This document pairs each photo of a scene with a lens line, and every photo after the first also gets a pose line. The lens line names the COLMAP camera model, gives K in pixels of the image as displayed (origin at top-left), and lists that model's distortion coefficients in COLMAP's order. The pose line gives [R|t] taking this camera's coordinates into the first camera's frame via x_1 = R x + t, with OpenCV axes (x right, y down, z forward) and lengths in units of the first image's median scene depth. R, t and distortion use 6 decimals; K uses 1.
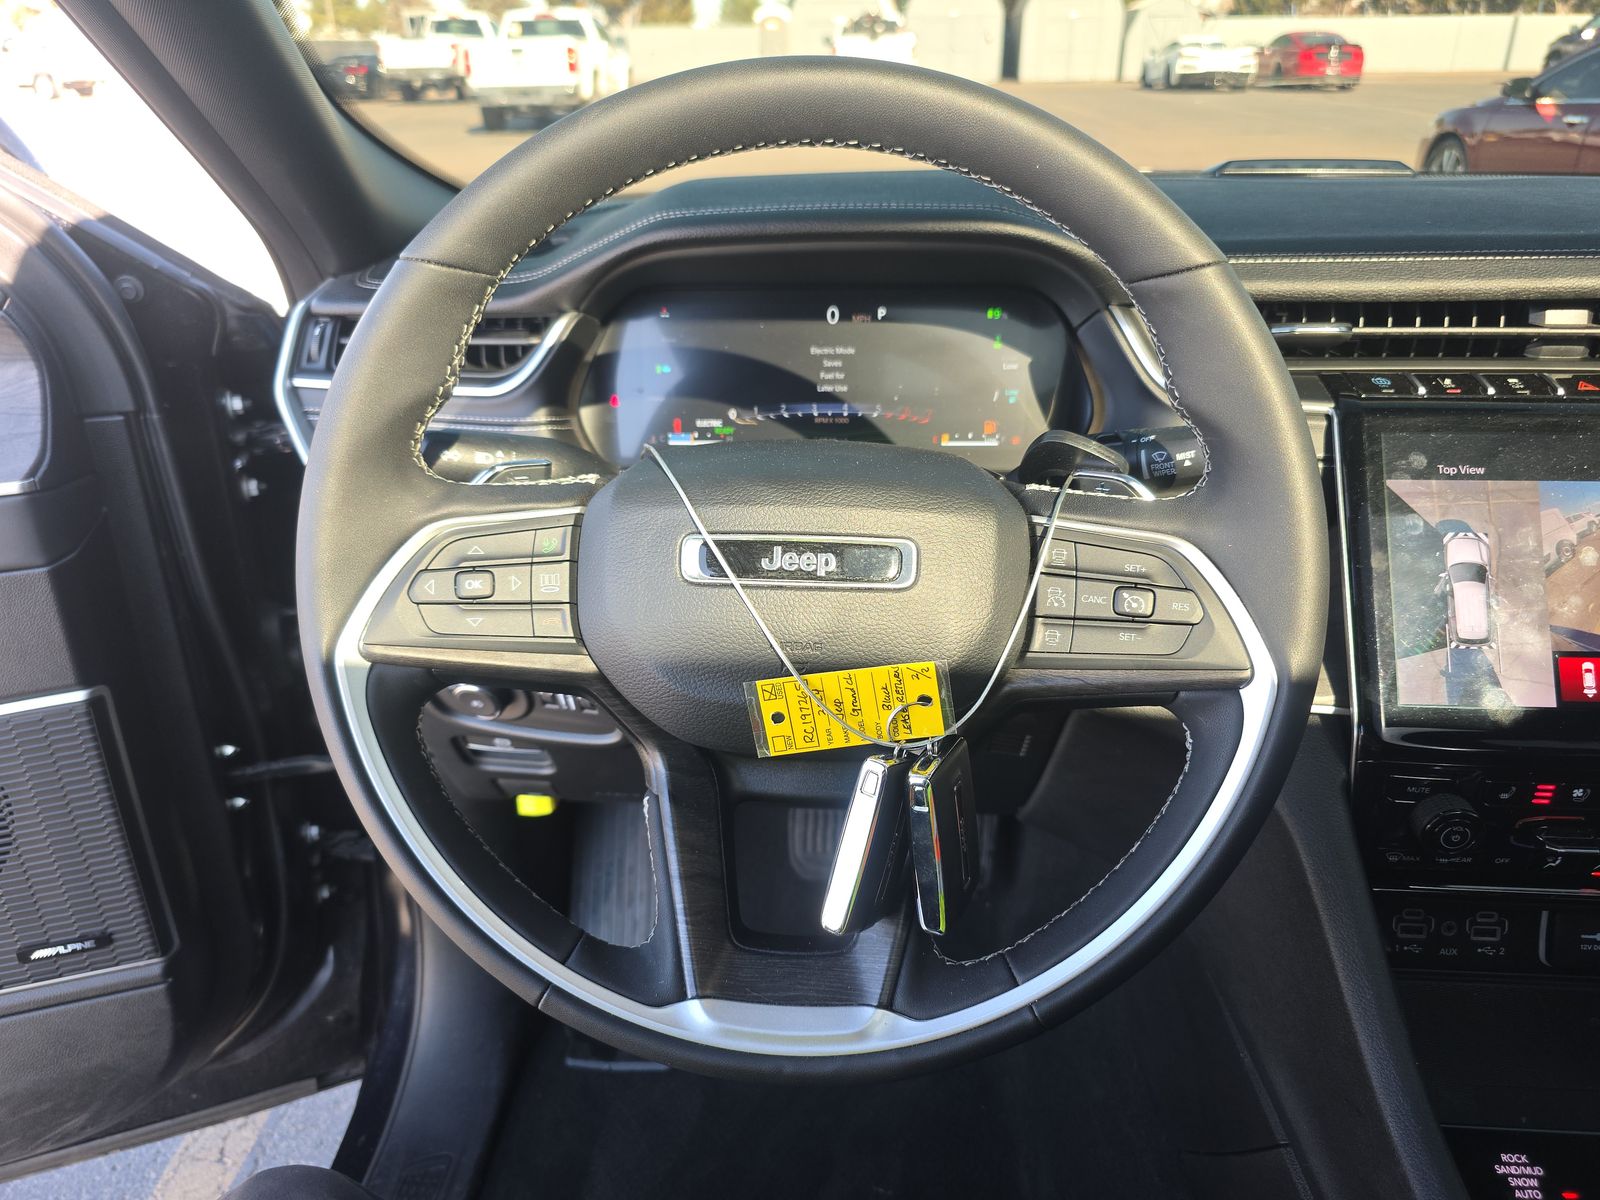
lens RADIAL K [[1089.1, 0, 800.0], [0, 1089.1, 600.0], [0, 0, 1]] dist [0.024165, -0.026935]
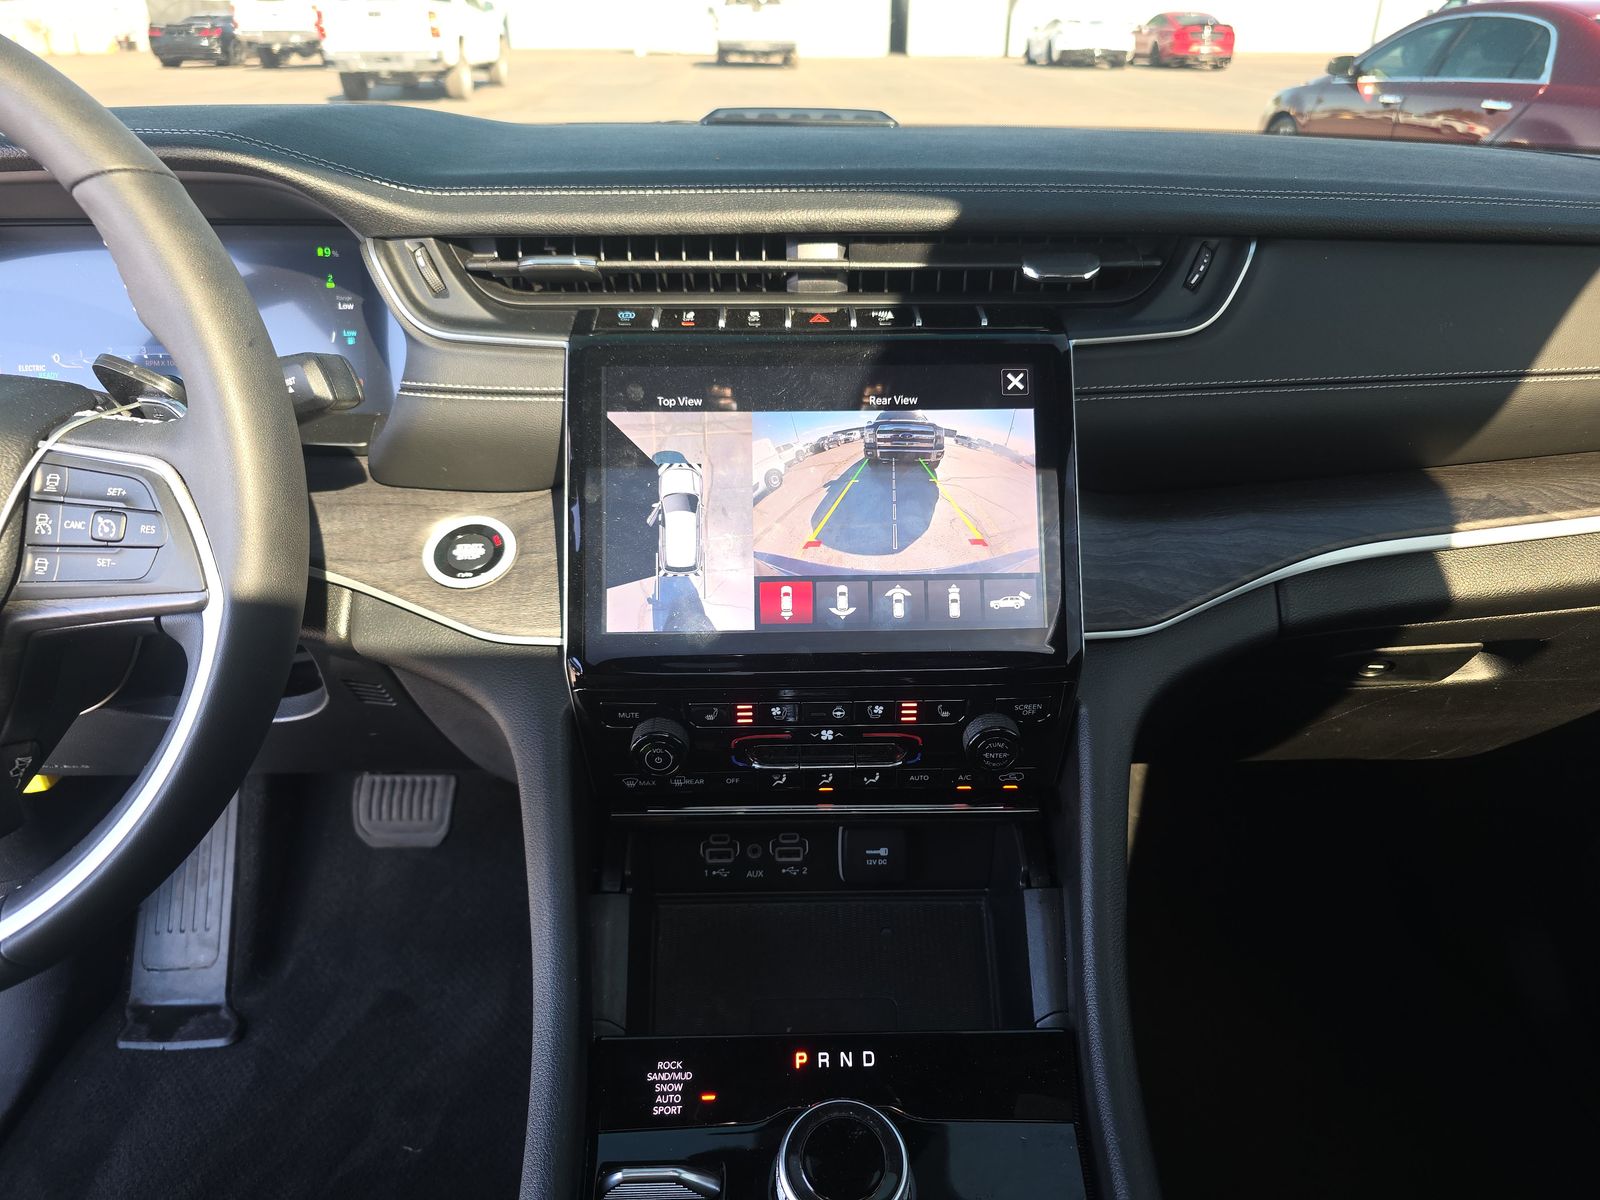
lens RADIAL K [[1079.1, 0, 796.6], [0, 1079.1, 617.0], [0, 0, 1]] dist [0.054975, -0.065328]
pose [[0.995277, -0.031085, 0.091964, 0.614202], [0.027863, 0.998959, 0.036111, 0.047937], [-0.092990, -0.033378, 0.995107, -0.017202]]
